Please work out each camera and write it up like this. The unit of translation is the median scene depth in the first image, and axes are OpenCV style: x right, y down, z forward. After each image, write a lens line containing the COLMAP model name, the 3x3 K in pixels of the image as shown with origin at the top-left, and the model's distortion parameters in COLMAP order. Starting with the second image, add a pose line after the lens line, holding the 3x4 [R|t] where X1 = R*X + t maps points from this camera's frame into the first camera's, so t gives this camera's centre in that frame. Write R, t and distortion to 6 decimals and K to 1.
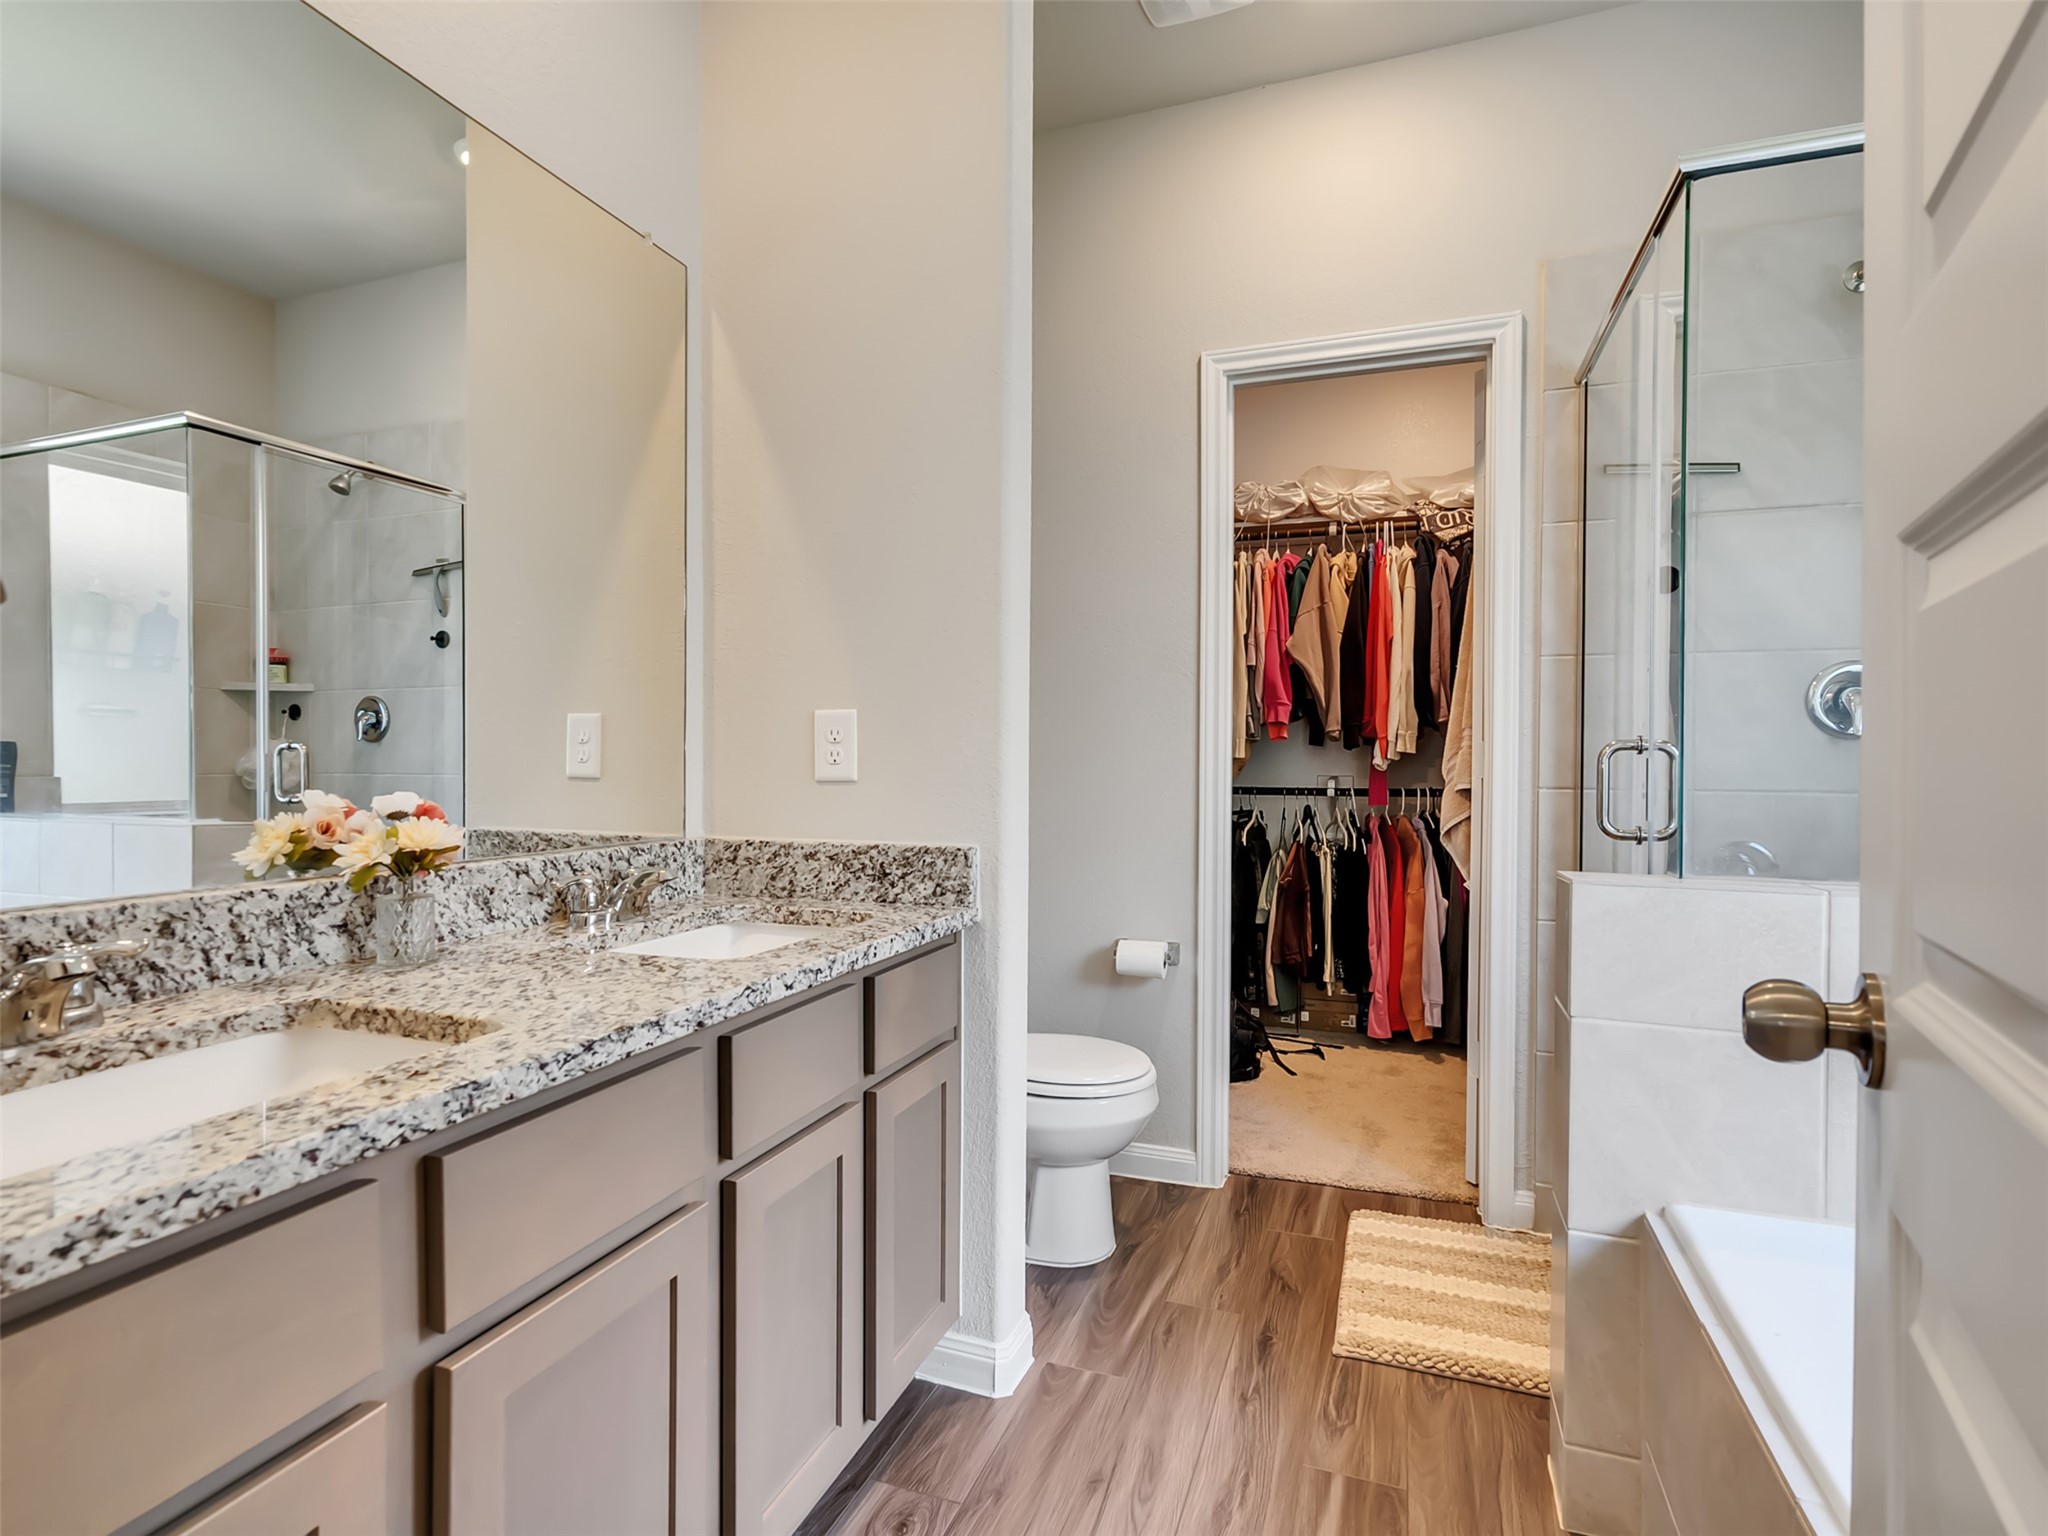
lens RADIAL K [[1054.1, 0, 1013.7], [0, 1054.1, 767.5], [0, 0, 1]] dist [-0.007482, 0.008094]
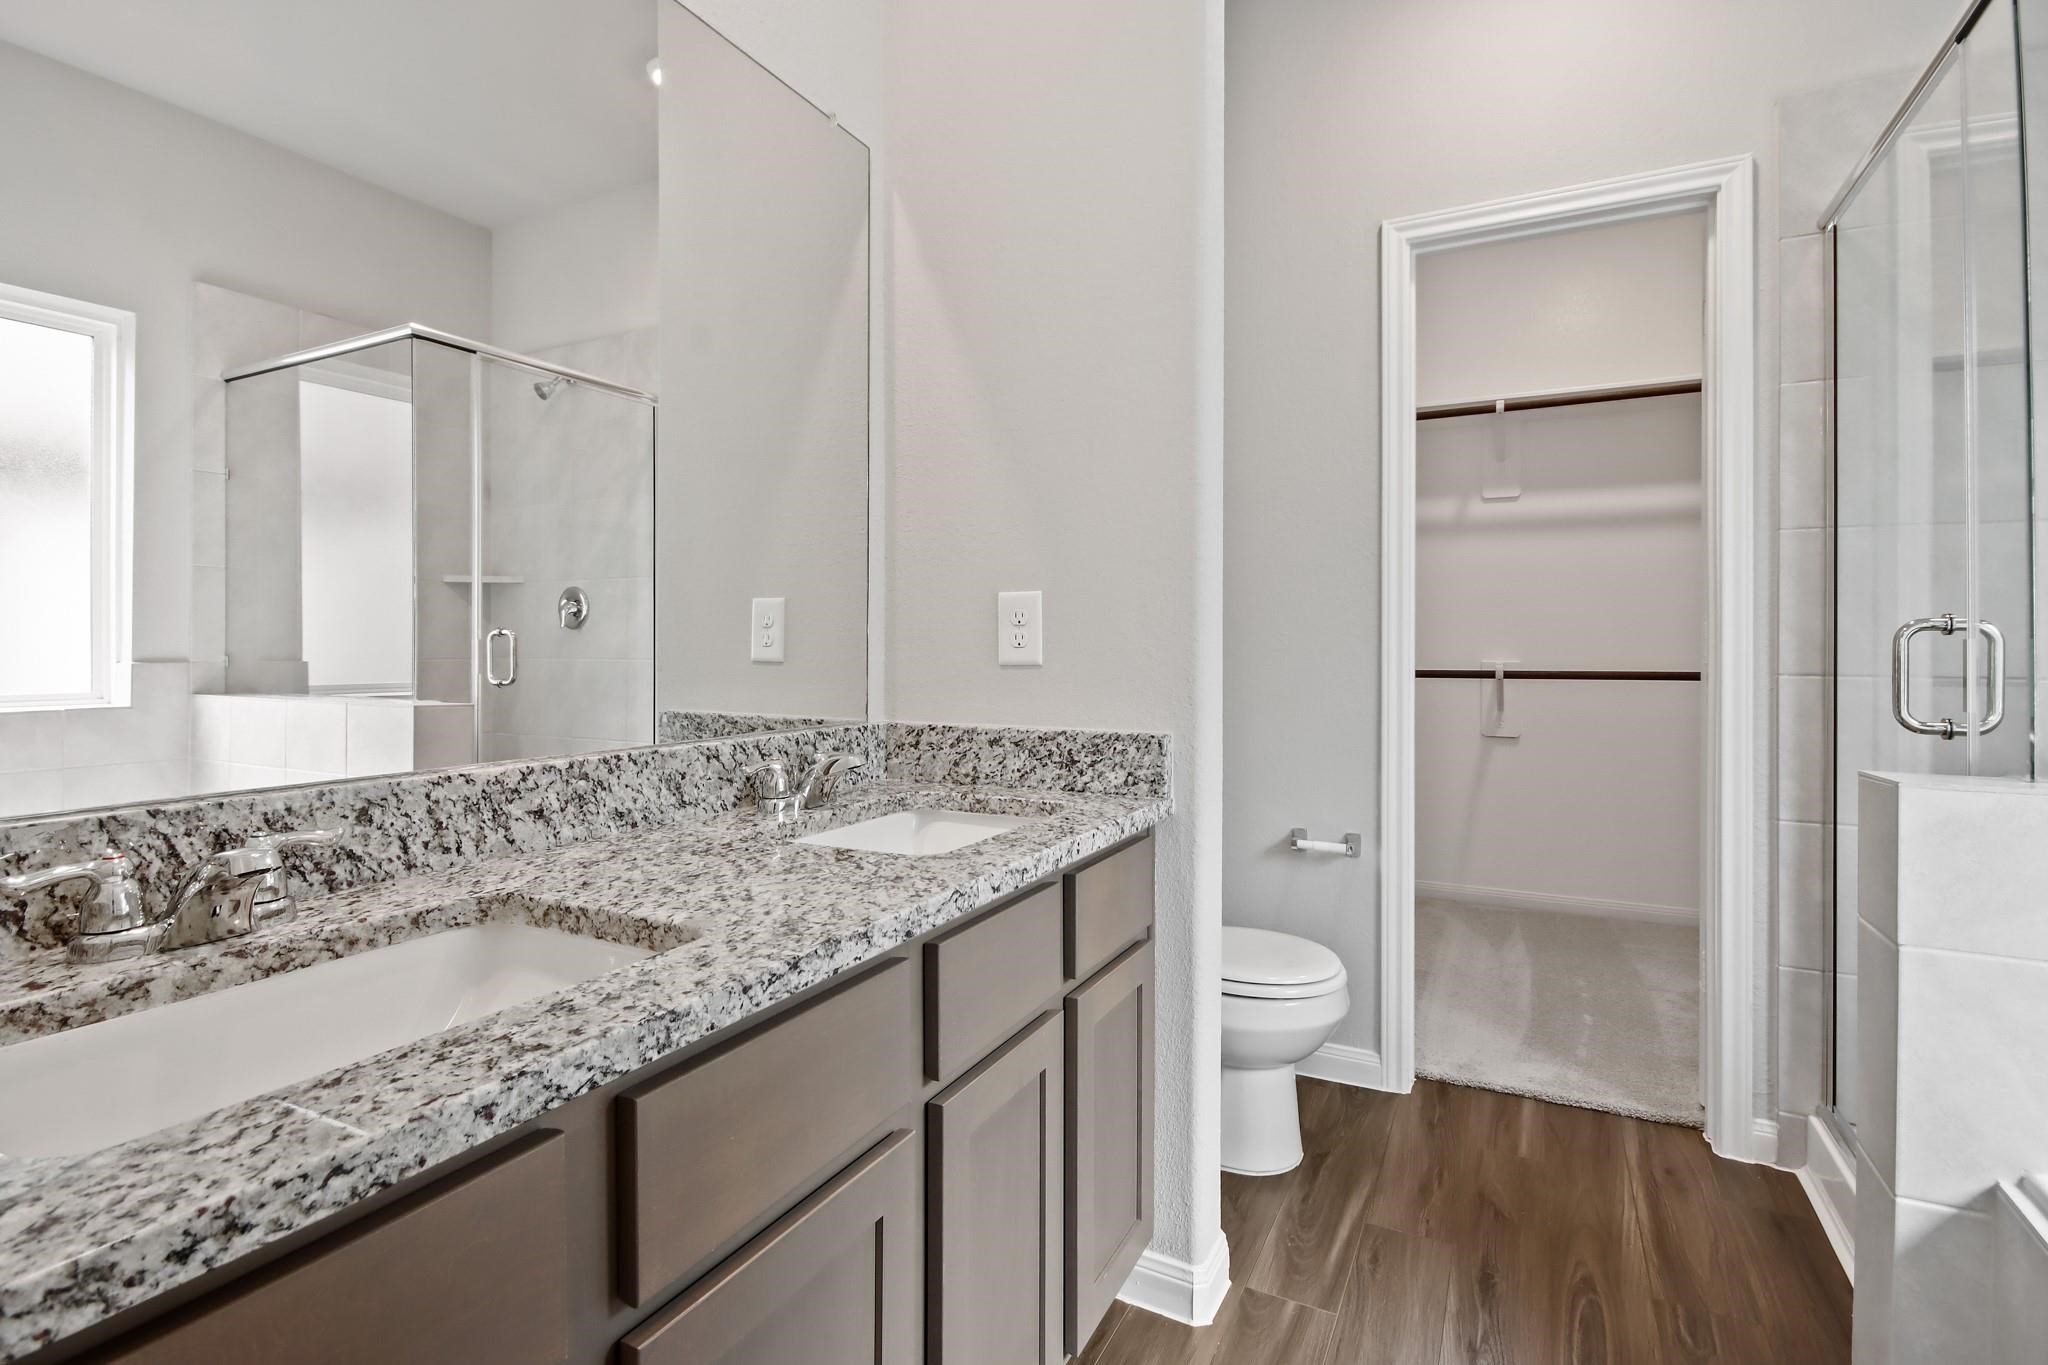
lens RADIAL K [[952.8, 0, 1015.5], [0, 952.8, 647.2], [0, 0, 1]] dist [0.005522, -0.005221]
pose [[0.993202, -0.000637, -0.116399, -0.076582], [-0.000449, 0.999957, -0.009304, 0.005169], [0.116400, 0.009293, 0.993159, 0.137581]]
